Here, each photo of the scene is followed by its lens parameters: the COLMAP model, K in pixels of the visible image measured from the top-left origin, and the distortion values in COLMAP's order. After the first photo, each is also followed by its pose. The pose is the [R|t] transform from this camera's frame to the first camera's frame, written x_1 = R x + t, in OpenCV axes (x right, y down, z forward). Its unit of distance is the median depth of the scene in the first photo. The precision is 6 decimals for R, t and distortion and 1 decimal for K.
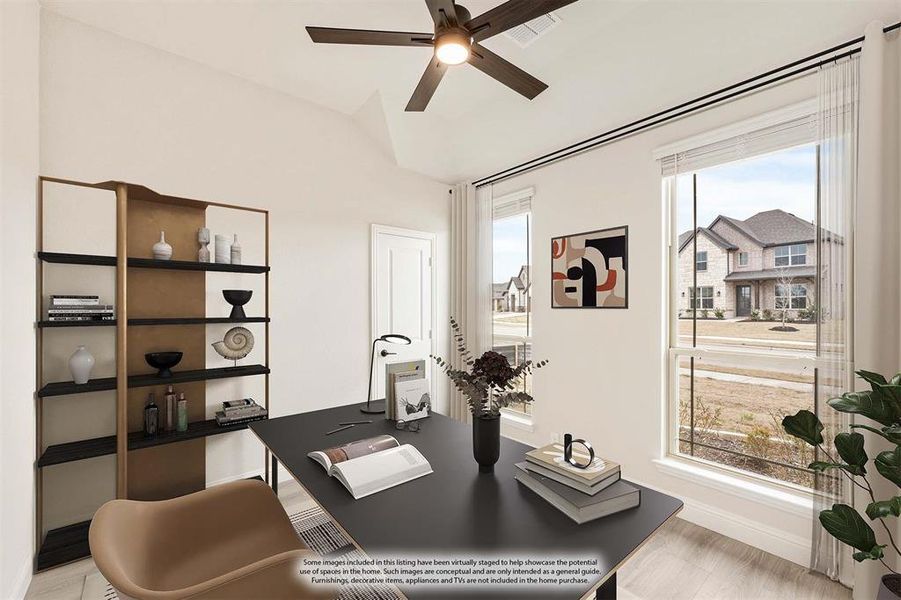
lens RADIAL K [[367.1, 0, 448.2], [0, 367.1, 305.6], [0, 0, 1]] dist [-0.000893, -0.000888]
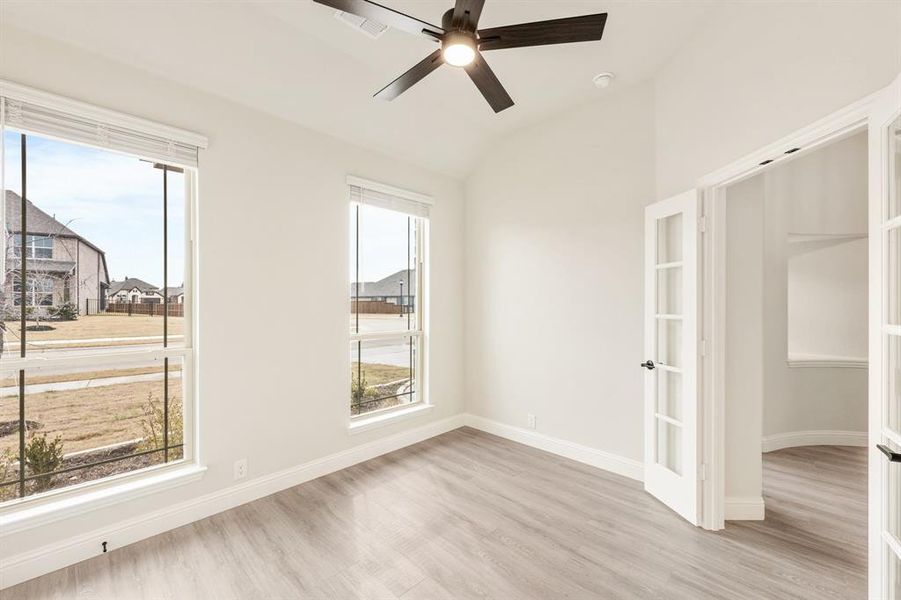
lens RADIAL K [[367.1, 0, 444.1], [0, 367.1, 322.5], [0, 0, 1]] dist [-0.000893, -0.000888]
pose [[-0.084236, -0.053468, 0.995010, -4.304026], [-0.001365, 0.998565, 0.053543, -0.028522], [-0.996445, 0.003152, -0.084188, 4.942605]]
